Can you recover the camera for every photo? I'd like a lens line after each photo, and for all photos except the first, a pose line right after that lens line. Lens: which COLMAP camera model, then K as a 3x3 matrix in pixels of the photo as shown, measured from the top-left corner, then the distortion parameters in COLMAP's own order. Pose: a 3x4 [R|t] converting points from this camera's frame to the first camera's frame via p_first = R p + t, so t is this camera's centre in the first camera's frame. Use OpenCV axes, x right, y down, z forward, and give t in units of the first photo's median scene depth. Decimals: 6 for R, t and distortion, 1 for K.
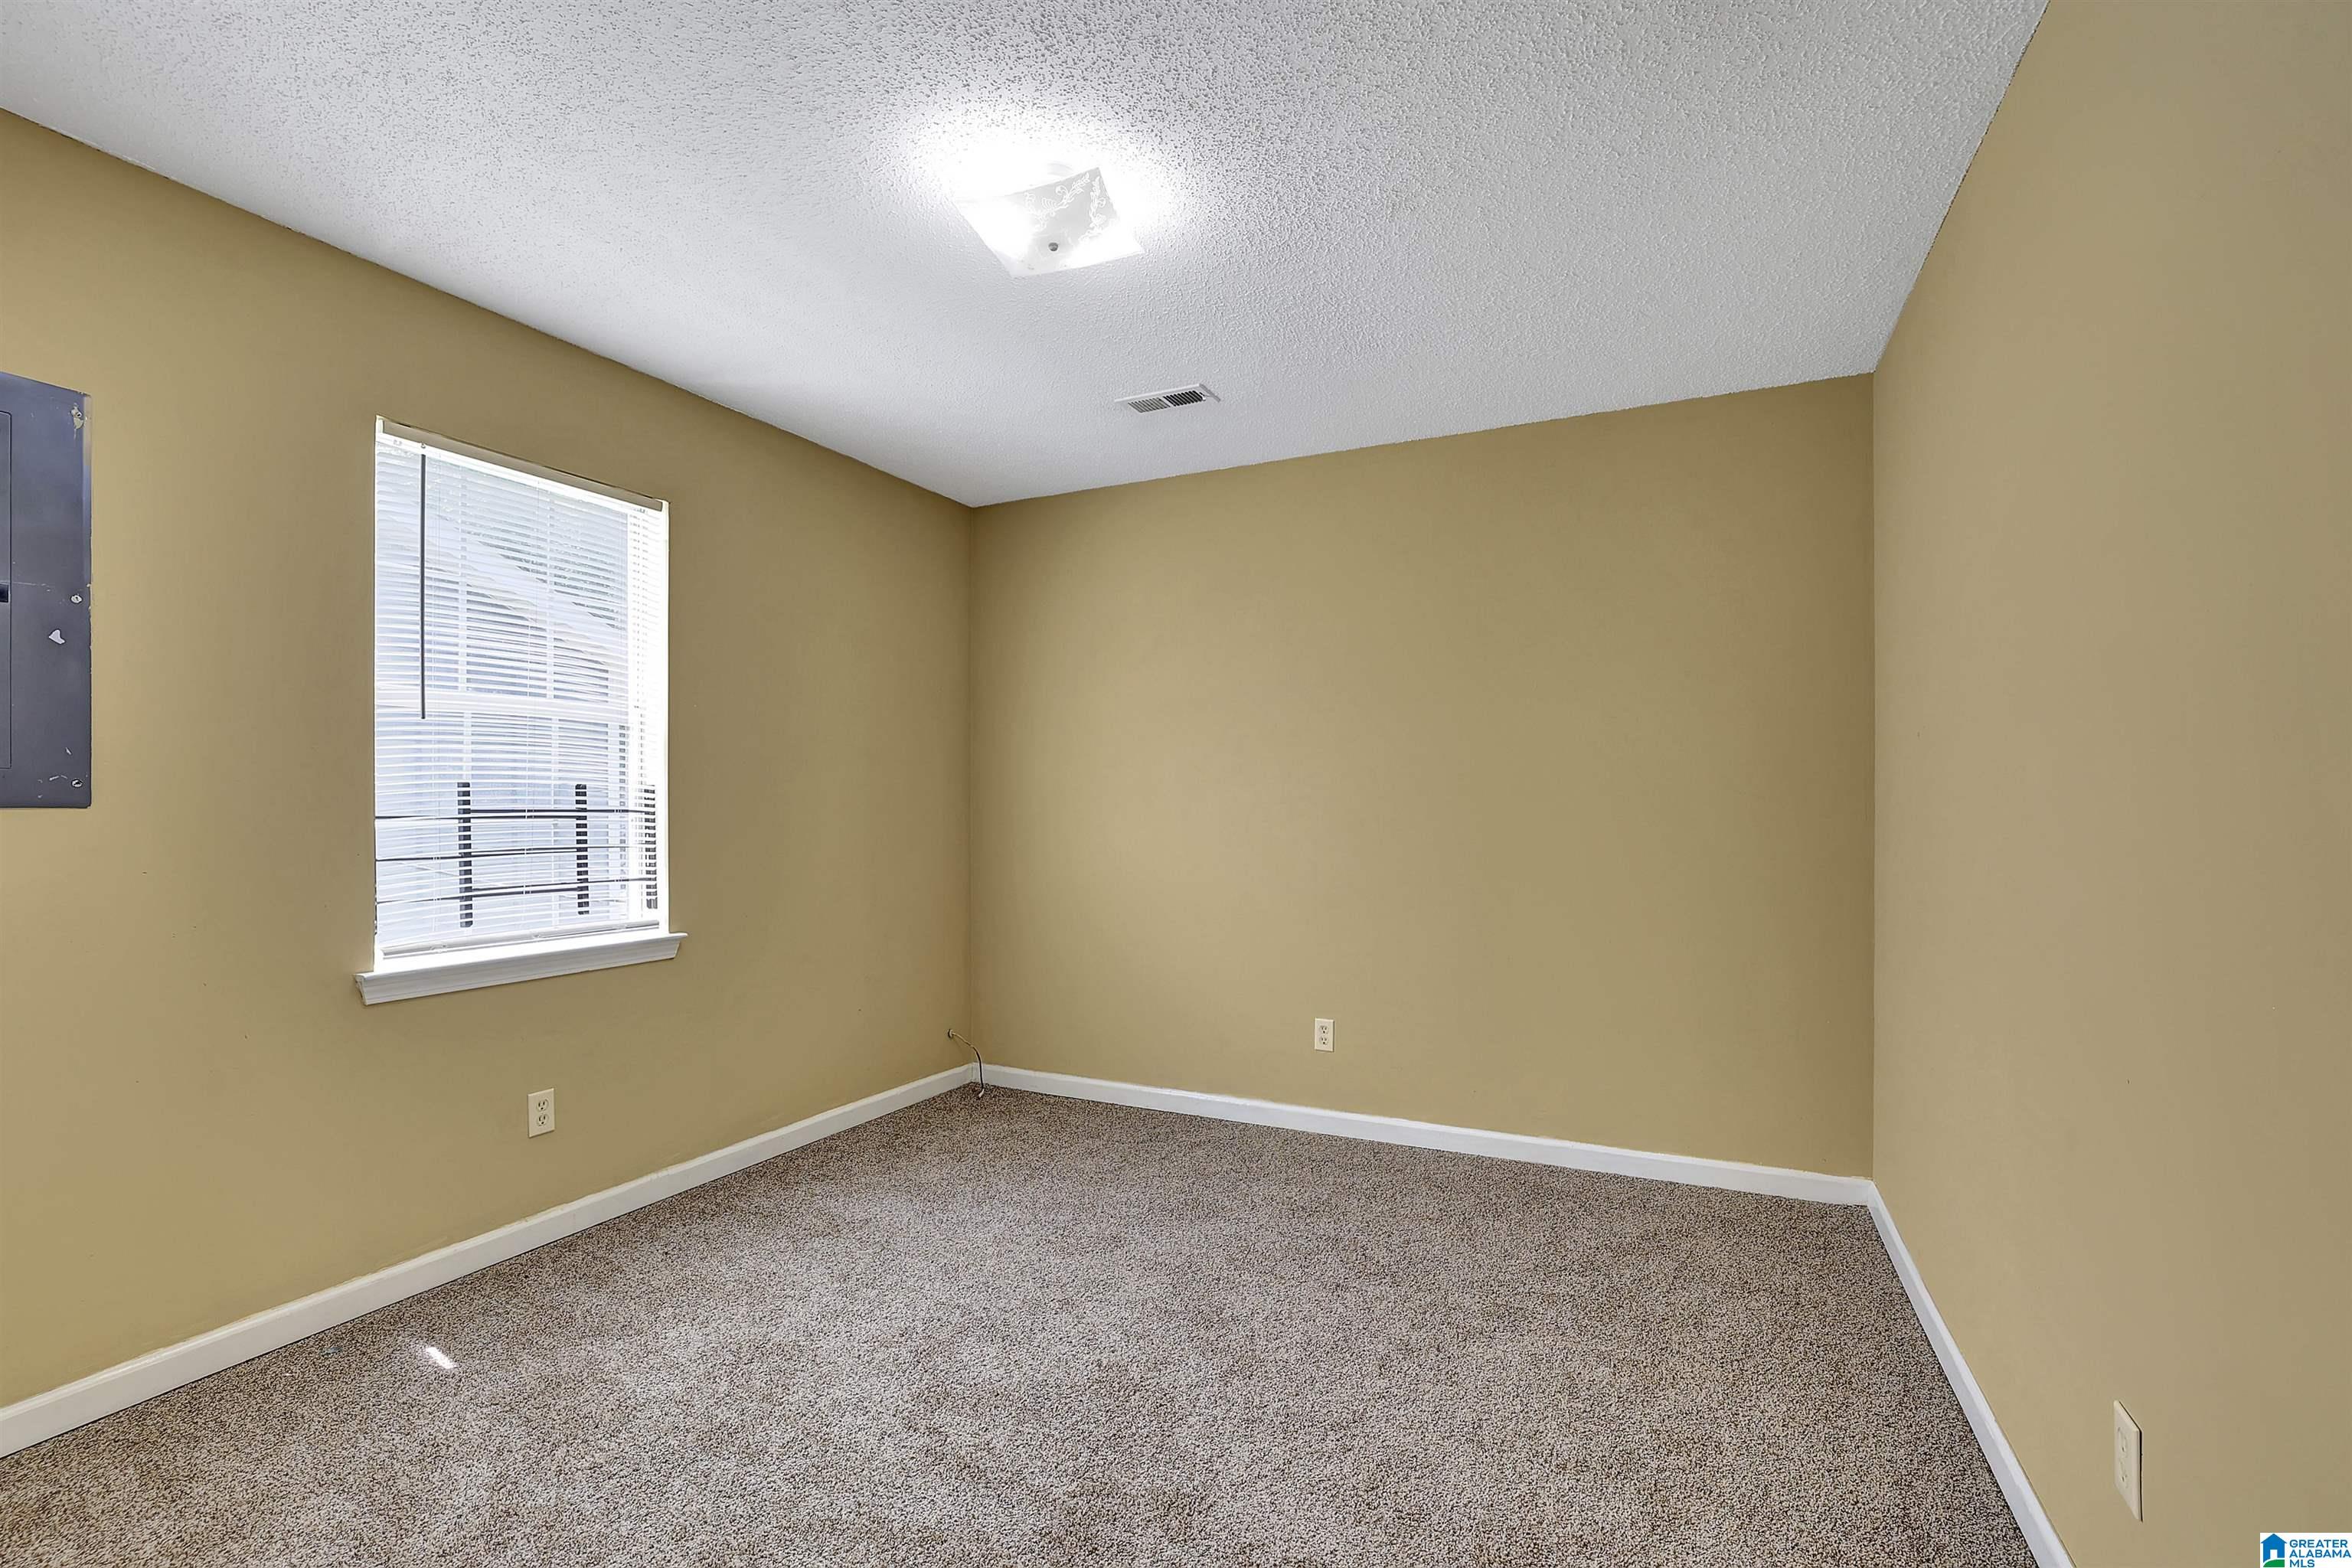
lens RADIAL K [[1008.2, 0, 1179.3], [0, 1008.2, 805.5], [0, 0, 1]] dist [-0.029546, 0.002119]
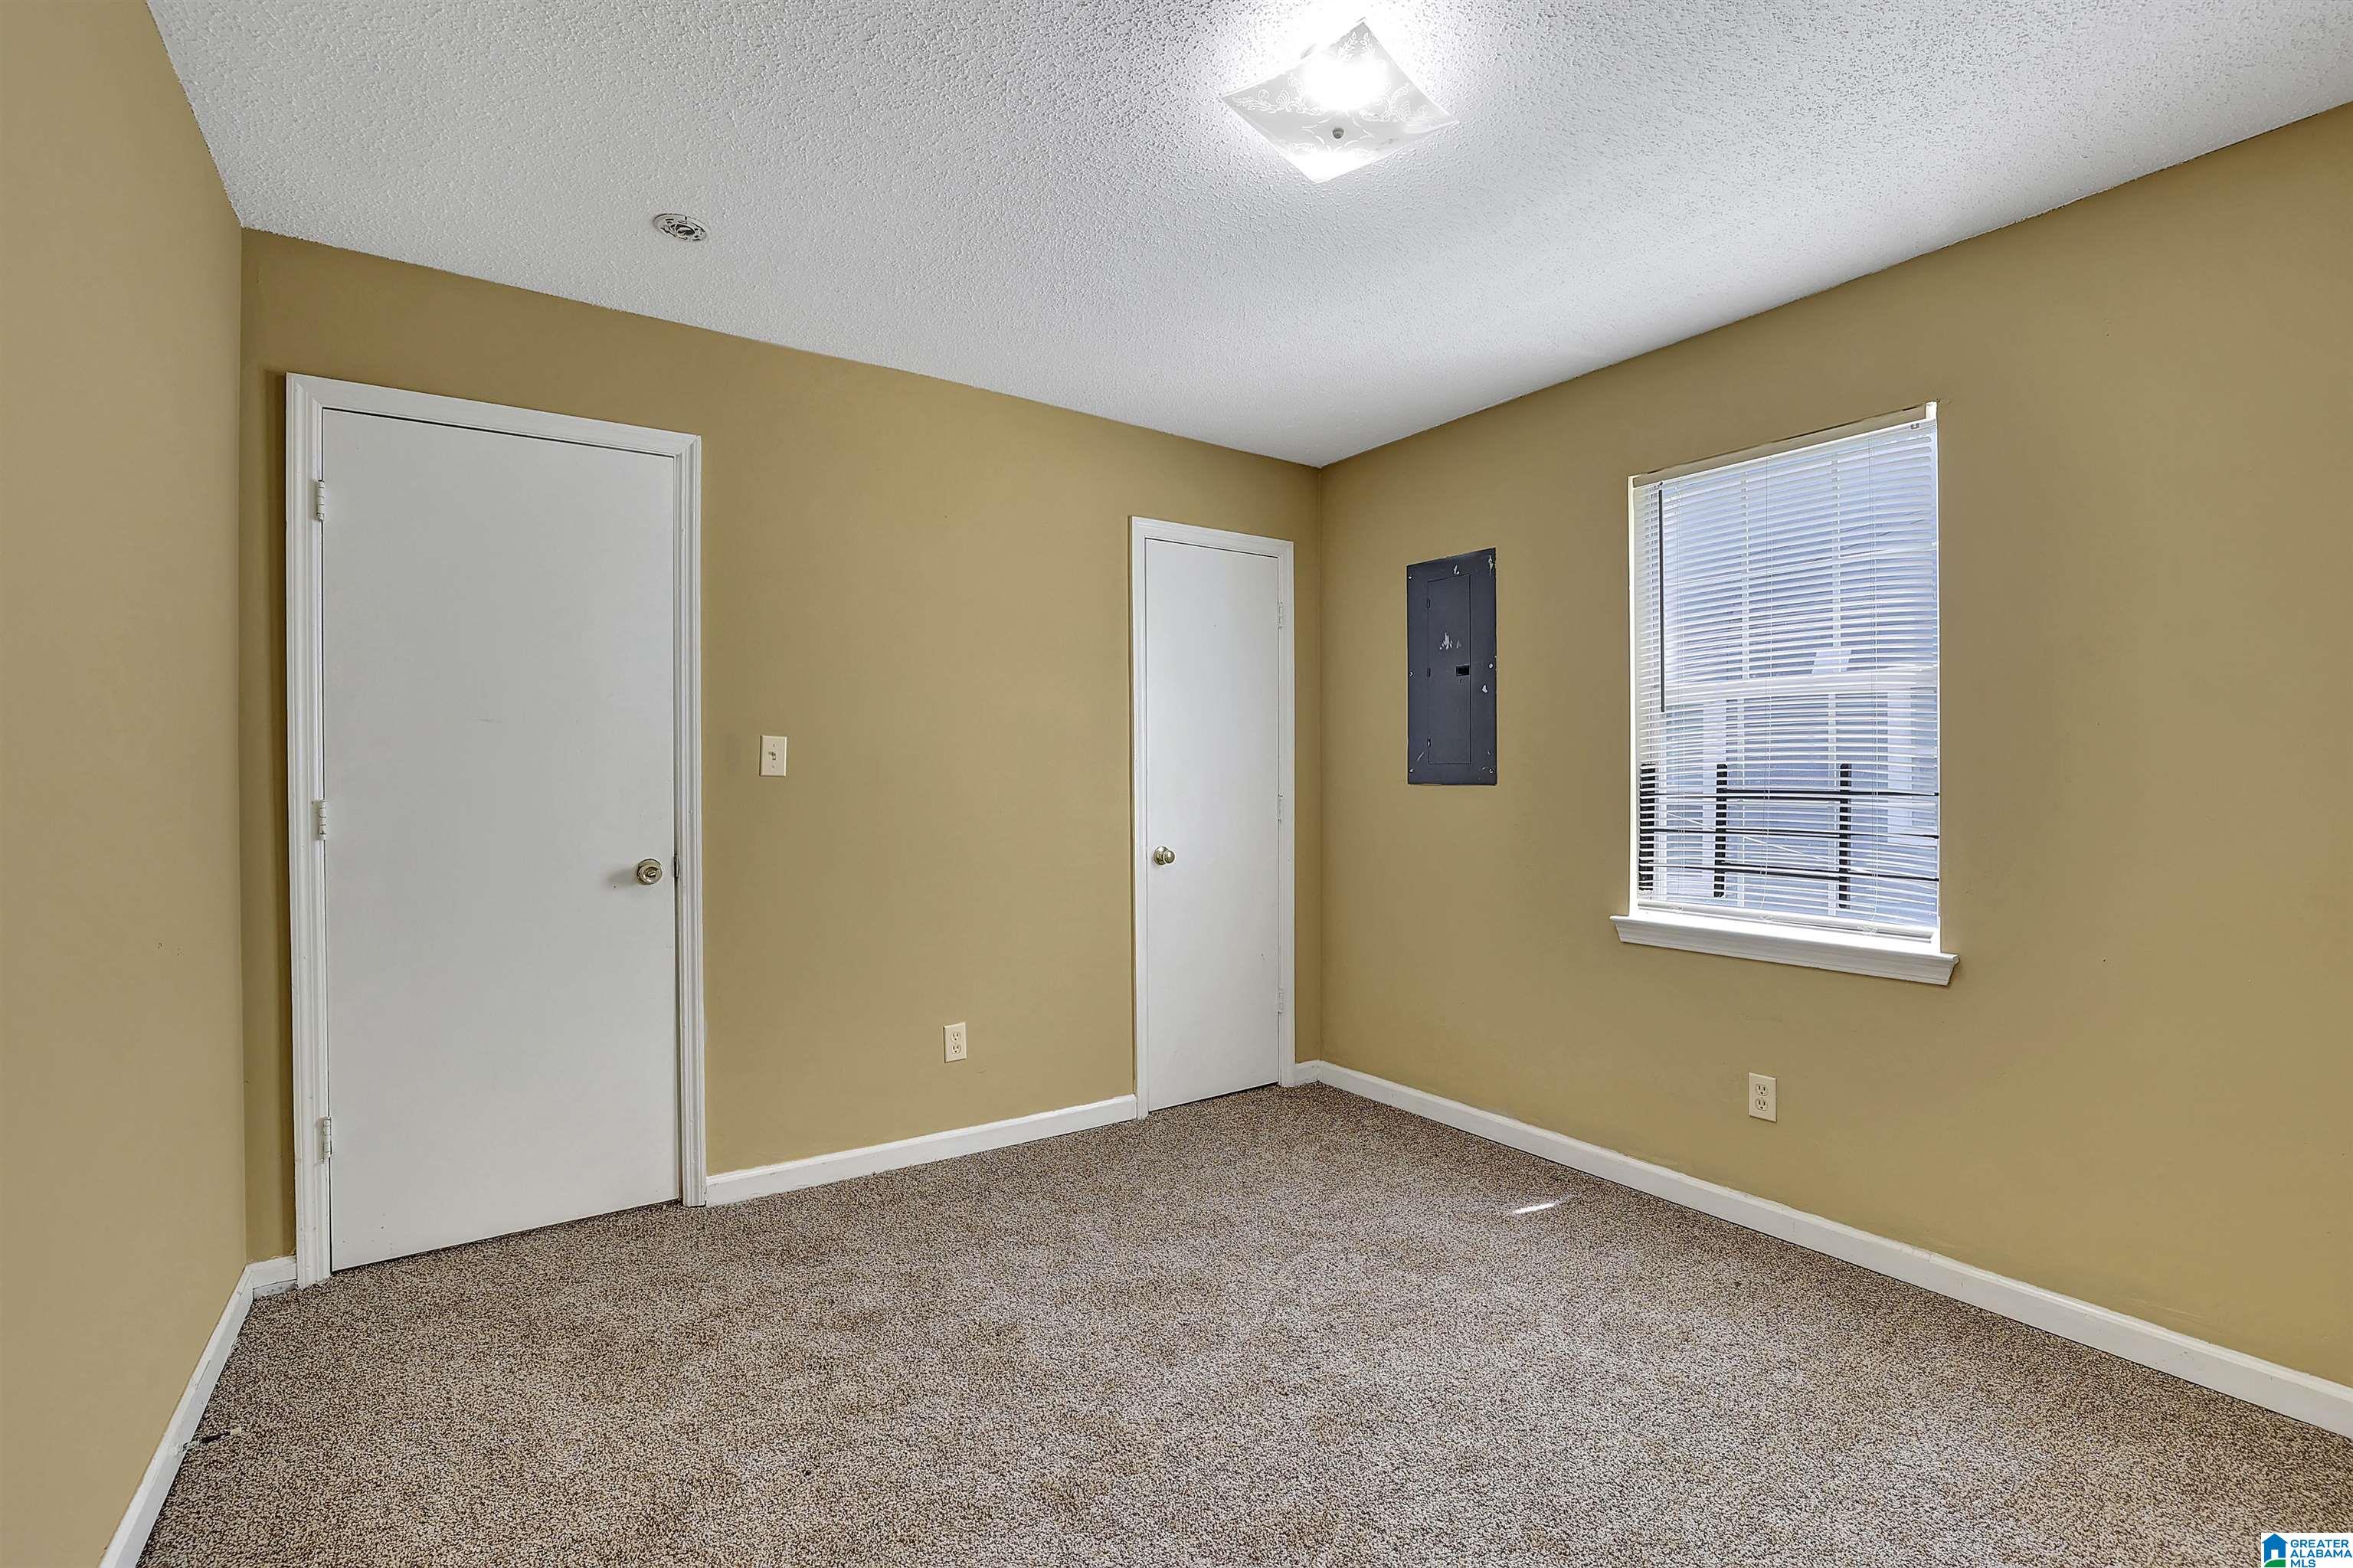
lens RADIAL K [[1008.7, 0, 1174.7], [0, 1008.7, 767.4], [0, 0, 1]] dist [-0.029546, 0.002119]
pose [[-0.477055, -0.014731, -0.878750, 0.512522], [-0.007623, 0.999891, -0.012624, -0.001820], [0.878840, 0.000676, -0.477116, 0.960940]]
